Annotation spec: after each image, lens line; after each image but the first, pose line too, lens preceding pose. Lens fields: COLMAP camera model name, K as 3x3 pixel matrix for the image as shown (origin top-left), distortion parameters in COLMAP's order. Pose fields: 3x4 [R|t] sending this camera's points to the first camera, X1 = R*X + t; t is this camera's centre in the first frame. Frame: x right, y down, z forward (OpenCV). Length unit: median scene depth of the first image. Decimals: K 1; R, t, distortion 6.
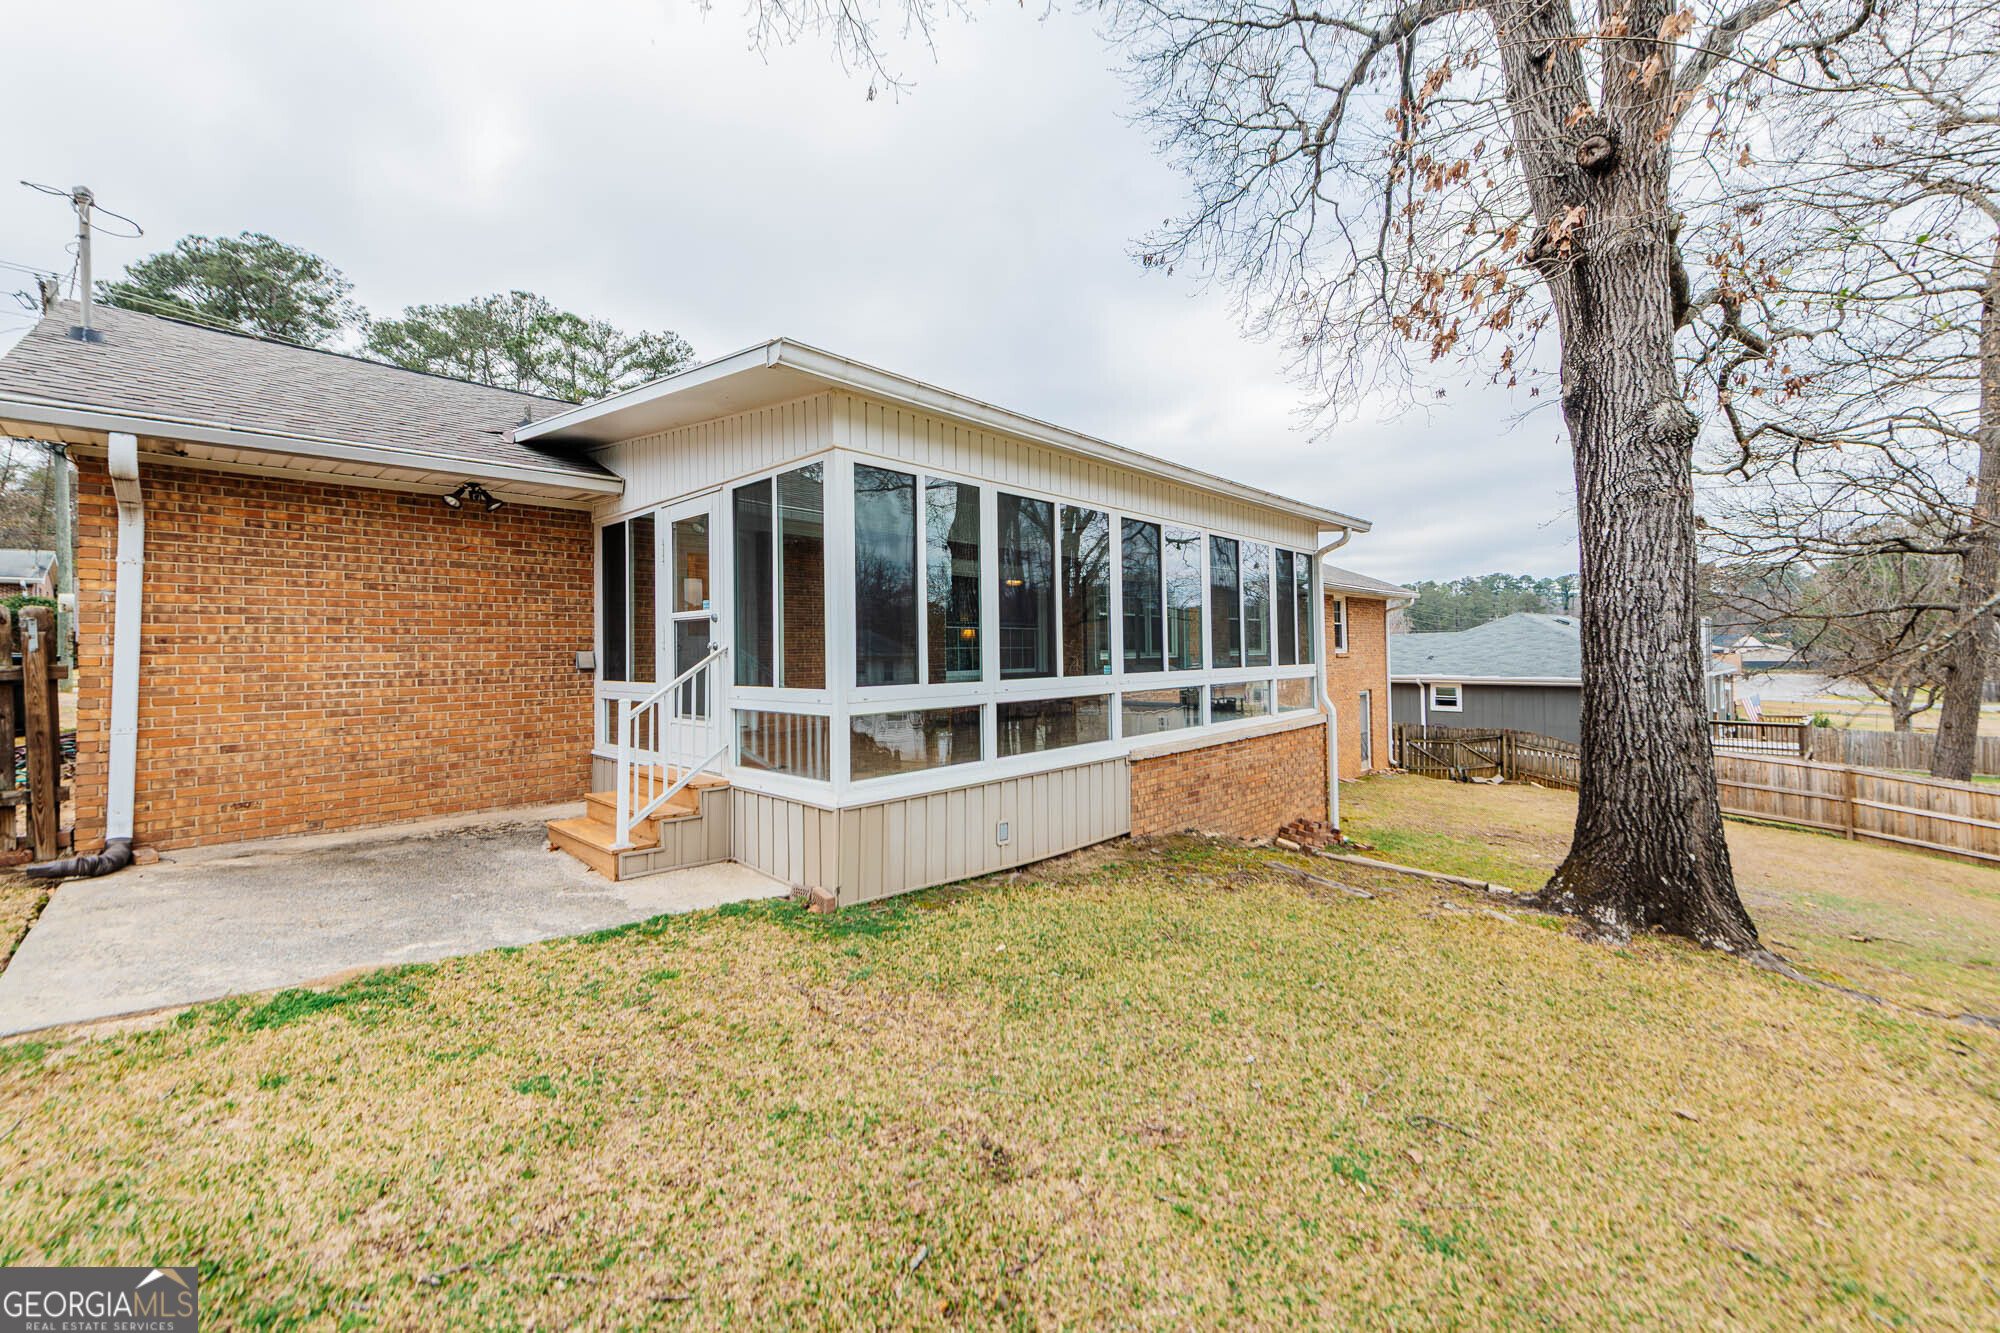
lens RADIAL K [[786.0, 0, 996.8], [0, 786.0, 641.2], [0, 0, 1]] dist [0.021544, -0.008825]
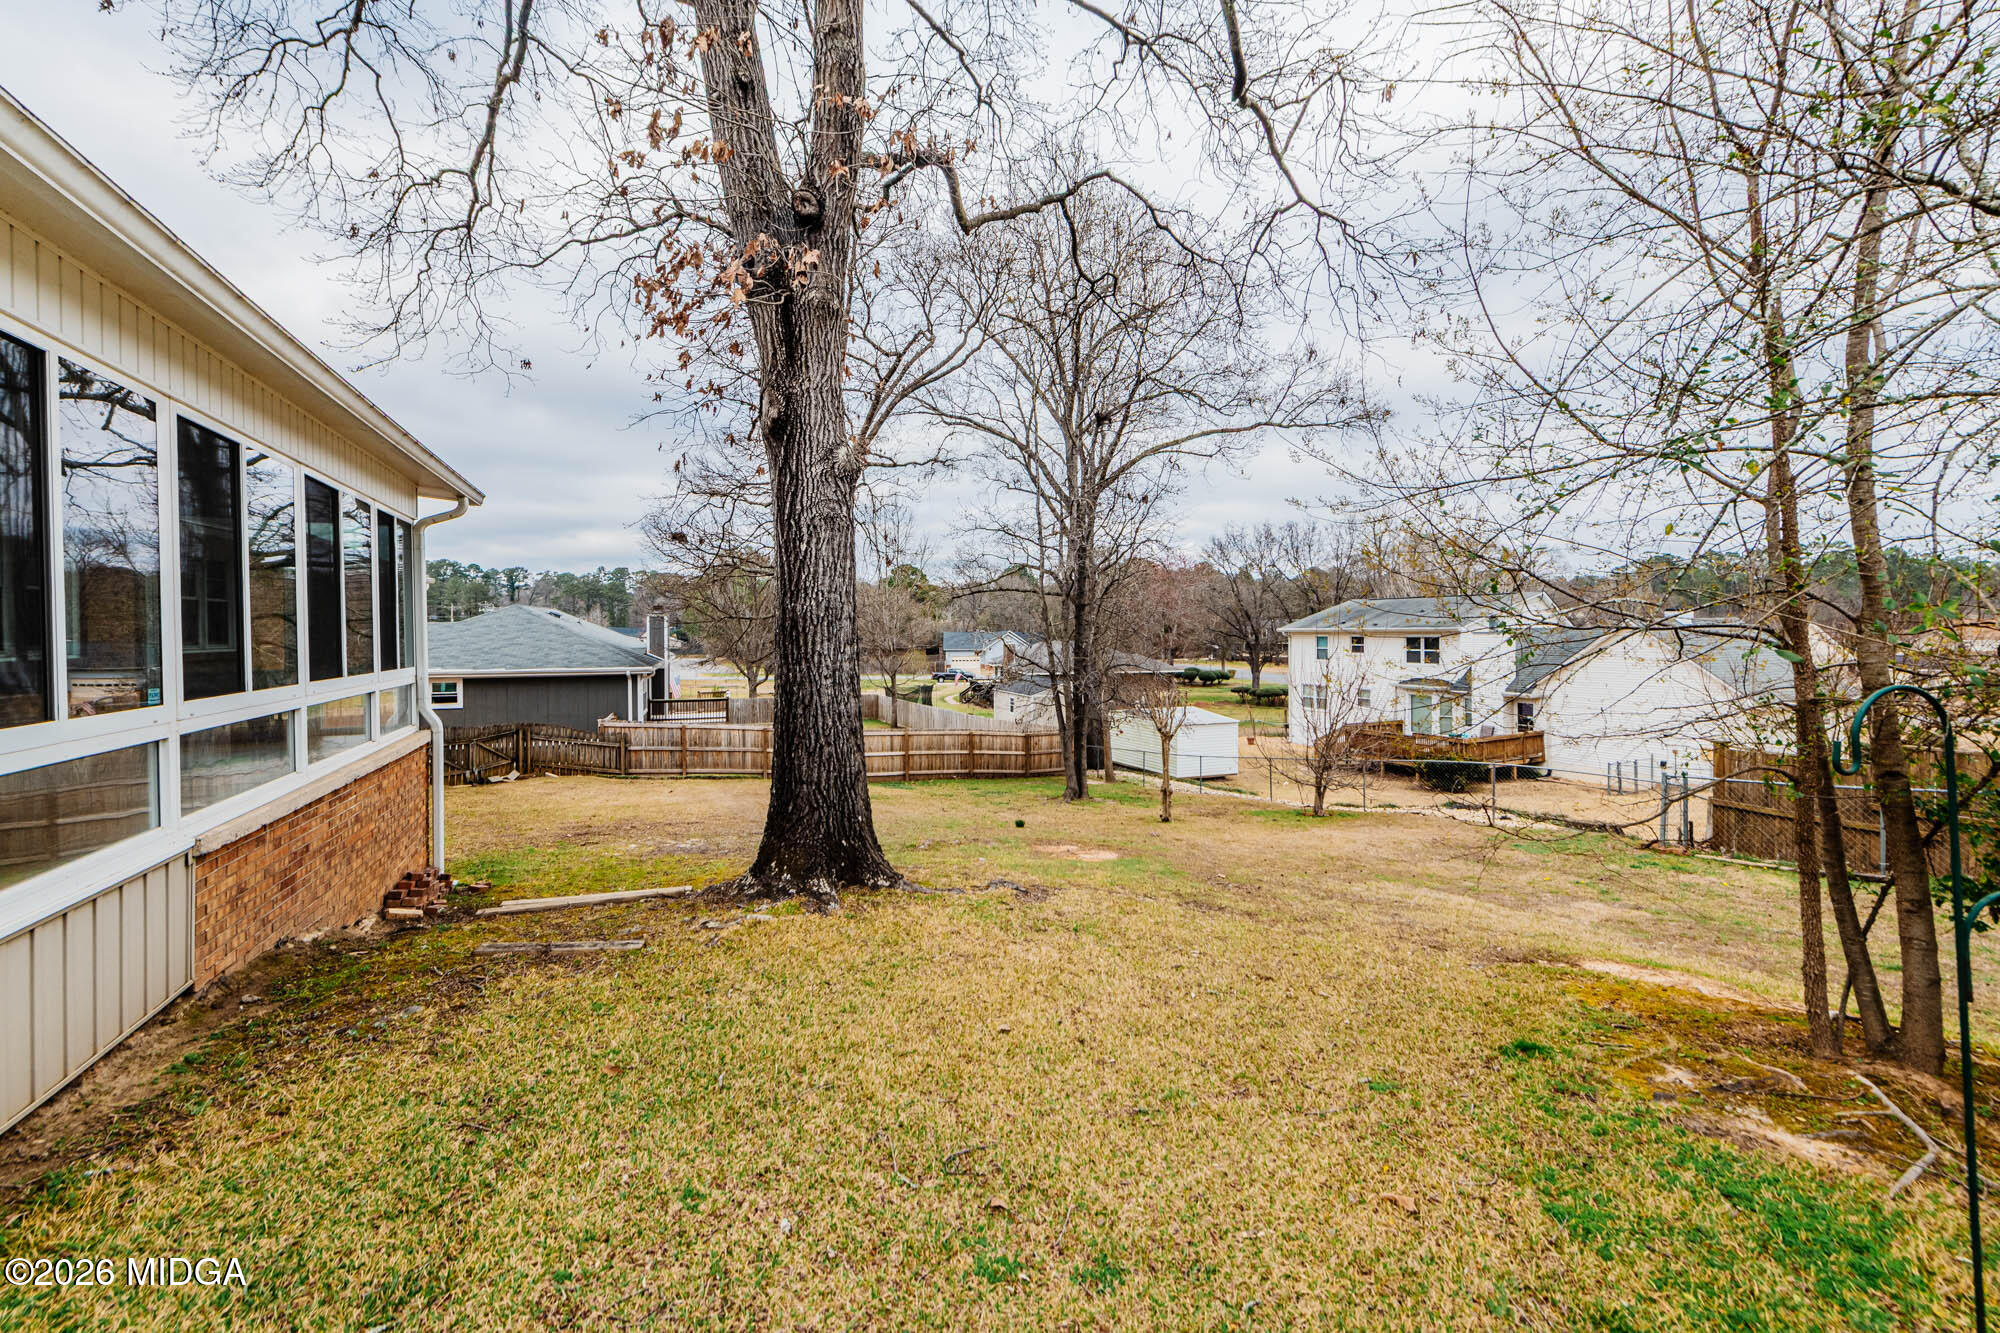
lens RADIAL K [[786.0, 0, 996.8], [0, 786.0, 641.2], [0, 0, 1]] dist [0.021544, -0.008825]
pose [[0.374484, 0.000017, 0.927233, -0.170715], [-0.013678, 0.999891, 0.005505, -0.014031], [-0.927132, -0.014744, 0.374444, 0.318294]]
